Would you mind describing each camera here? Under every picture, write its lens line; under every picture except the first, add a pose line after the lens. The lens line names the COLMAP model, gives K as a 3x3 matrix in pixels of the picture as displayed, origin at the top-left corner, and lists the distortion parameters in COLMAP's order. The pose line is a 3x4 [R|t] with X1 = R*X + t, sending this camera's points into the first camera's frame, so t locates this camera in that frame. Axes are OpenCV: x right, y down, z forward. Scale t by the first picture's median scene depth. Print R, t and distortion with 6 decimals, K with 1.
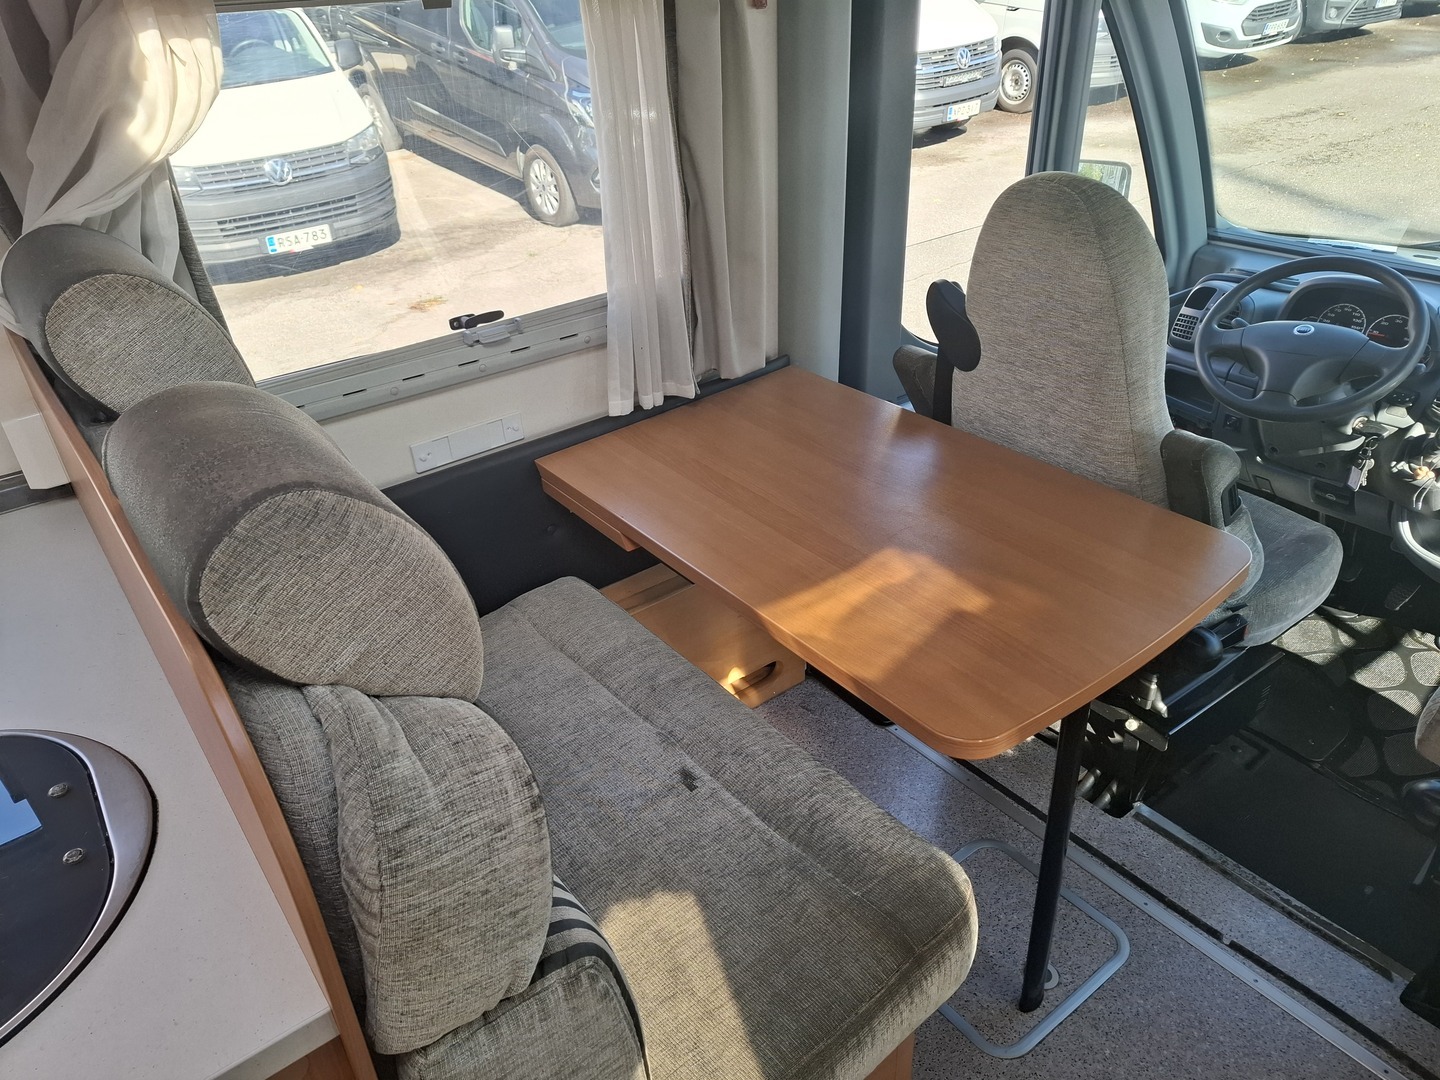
lens RADIAL K [[999.7, 0, 725.9], [0, 999.7, 546.4], [0, 0, 1]] dist [0.023048, -0.004033]
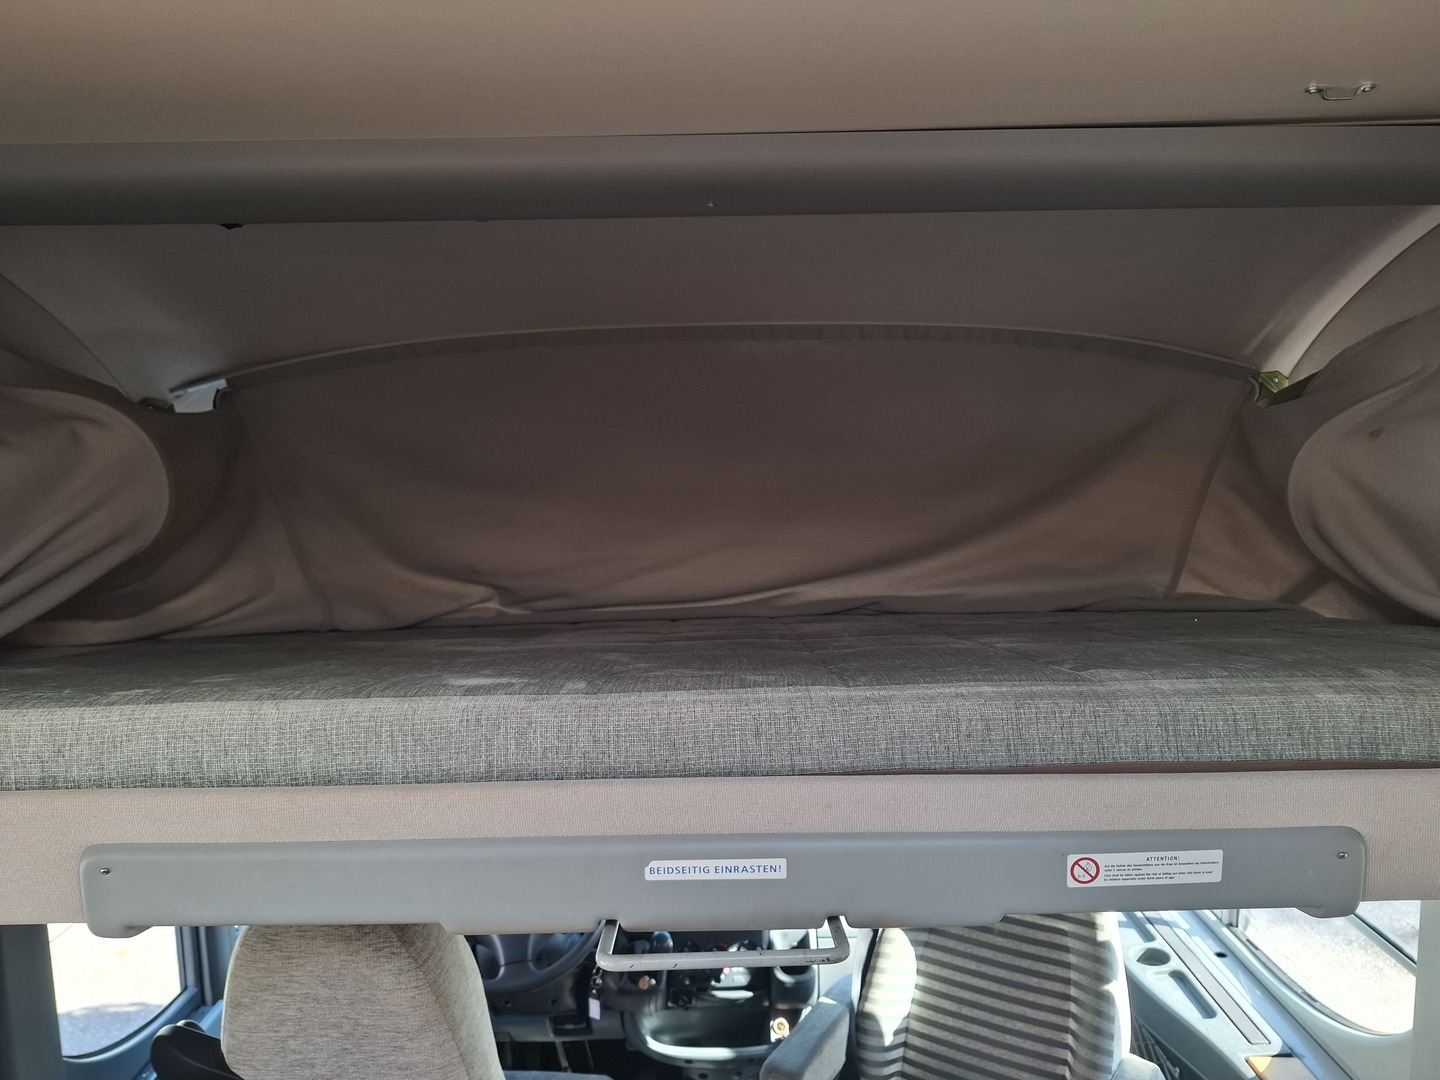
lens RADIAL K [[1028.8, 0, 720.0], [0, 1028.8, 540.0], [0, 0, 1]] dist [-0.003952, 0.000215]
pose [[0.610619, -0.071301, 0.788708, -0.107750], [0.403466, 0.885000, -0.232358, -0.242095], [-0.681439, 0.460100, 0.569165, 0.123526]]
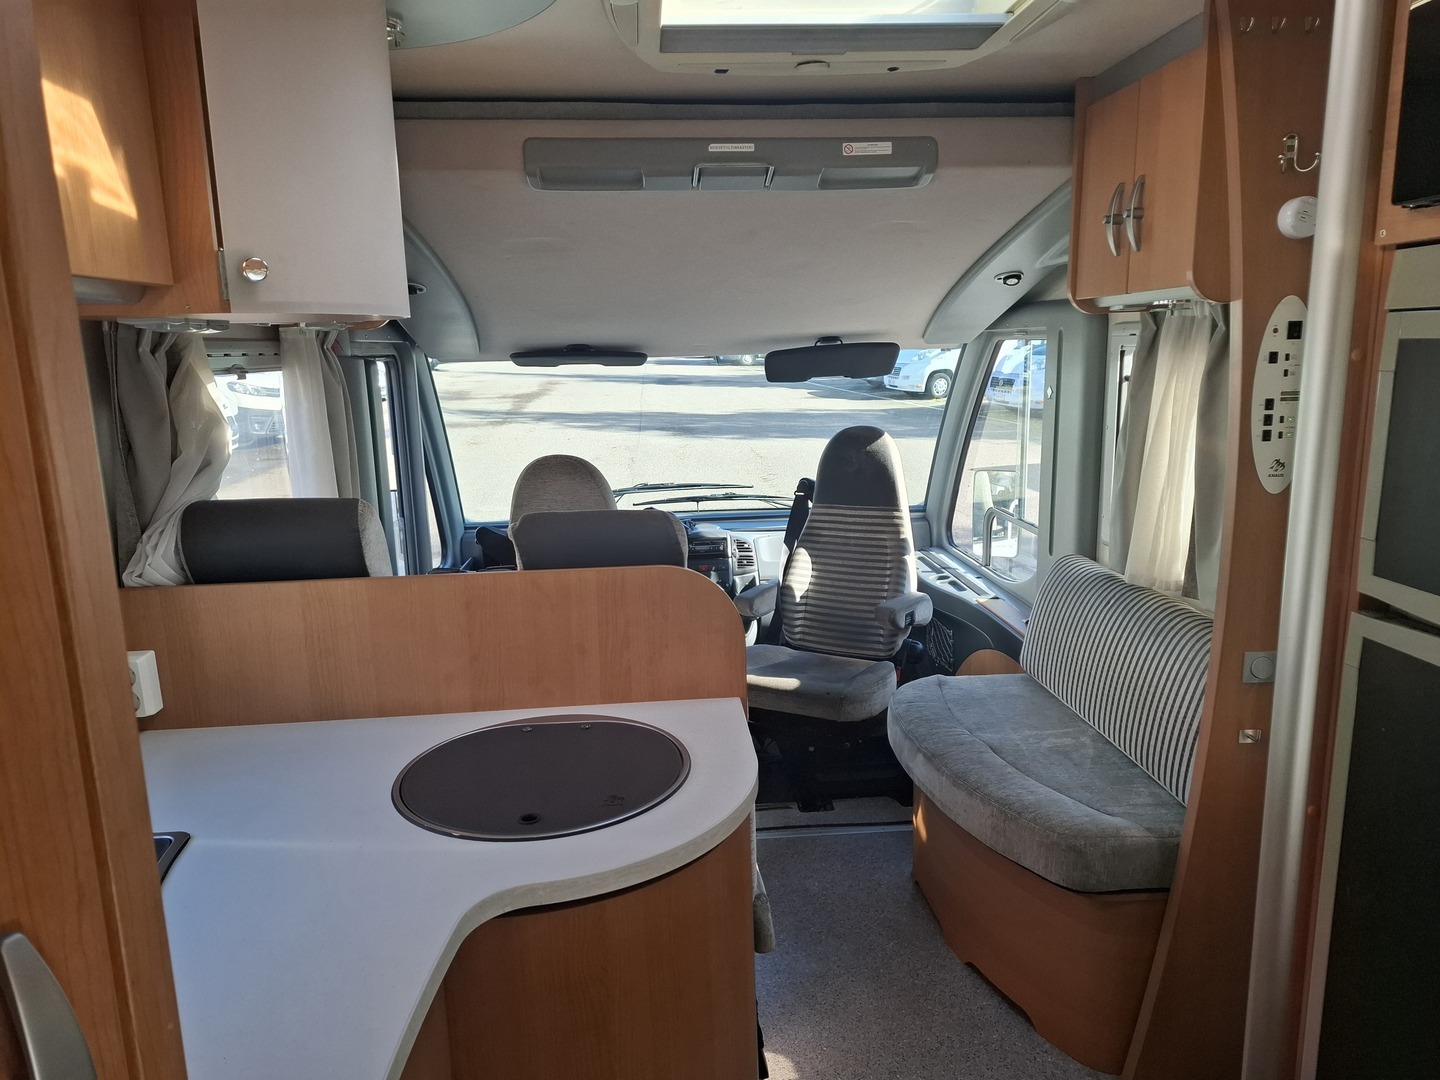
lens RADIAL K [[998.7, 0, 719.7], [0, 998.7, 530.7], [0, 0, 1]] dist [0.105431, -0.154232]
pose [[0.554771, -0.123636, 0.822766, -0.975905], [0.429082, 0.889760, -0.155616, 0.184038], [-0.712824, 0.439365, 0.546663, -0.223673]]
